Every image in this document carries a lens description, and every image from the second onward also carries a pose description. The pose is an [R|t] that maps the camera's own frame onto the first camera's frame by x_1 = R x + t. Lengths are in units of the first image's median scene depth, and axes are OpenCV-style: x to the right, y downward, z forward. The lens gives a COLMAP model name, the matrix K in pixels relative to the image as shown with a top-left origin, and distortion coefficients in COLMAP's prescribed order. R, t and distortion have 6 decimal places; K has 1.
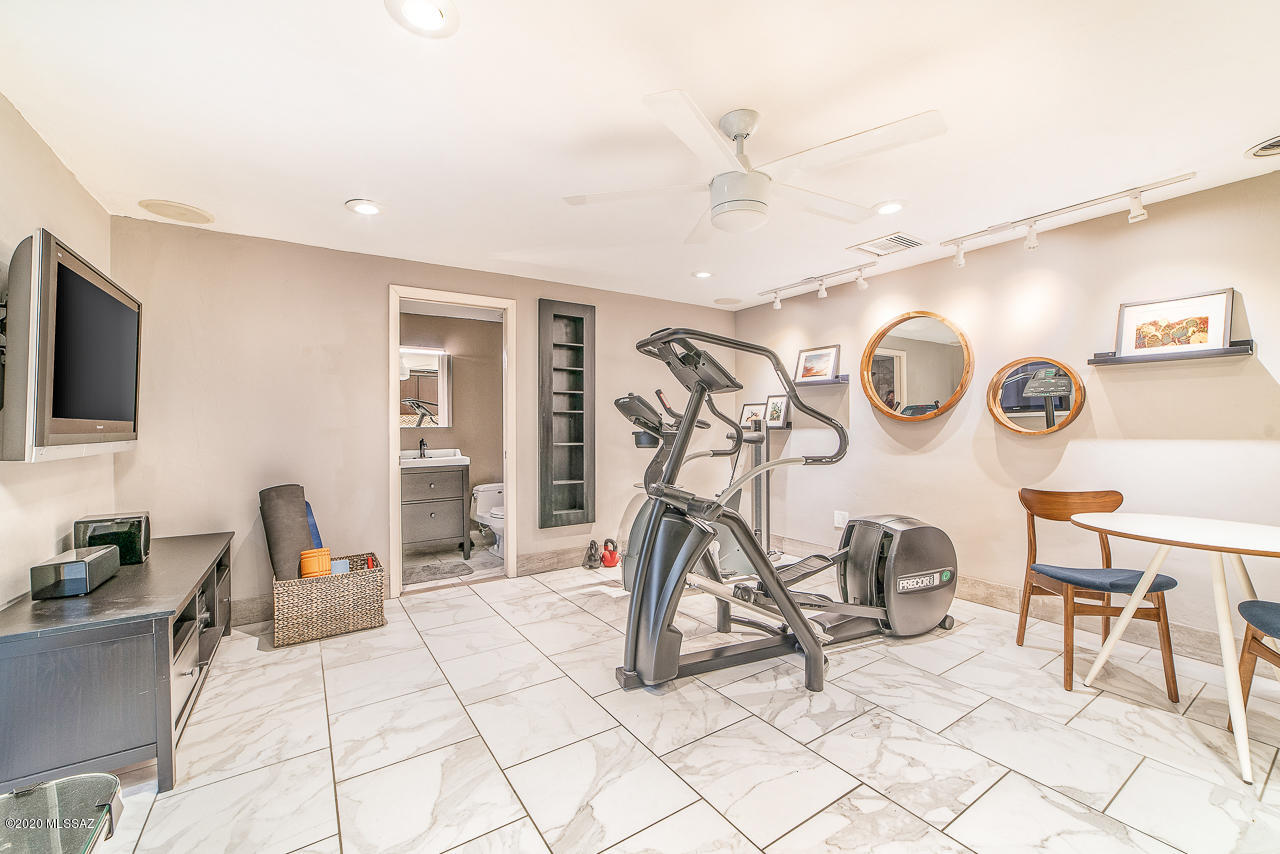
lens RADIAL K [[509.8, 0, 637.4], [0, 509.8, 427.3], [0, 0, 1]] dist [-0.018425, 0.006248]
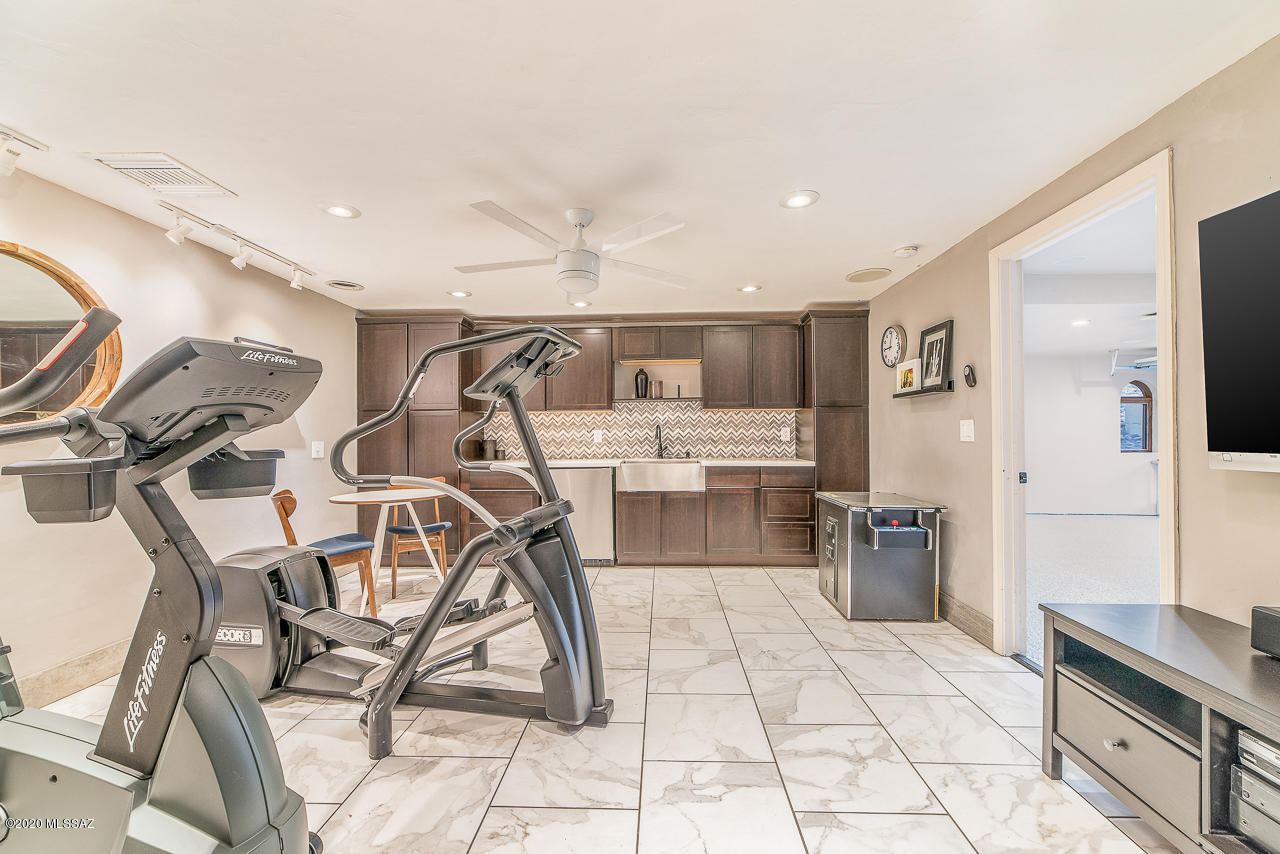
lens RADIAL K [[509.8, 0, 641.4], [0, 509.8, 432.4], [0, 0, 1]] dist [-0.018425, 0.006248]
pose [[-0.810908, 0.007577, 0.585125, -0.648568], [-0.002568, 0.999860, -0.016507, 0.003970], [-0.585168, -0.014888, -0.810775, 1.792207]]
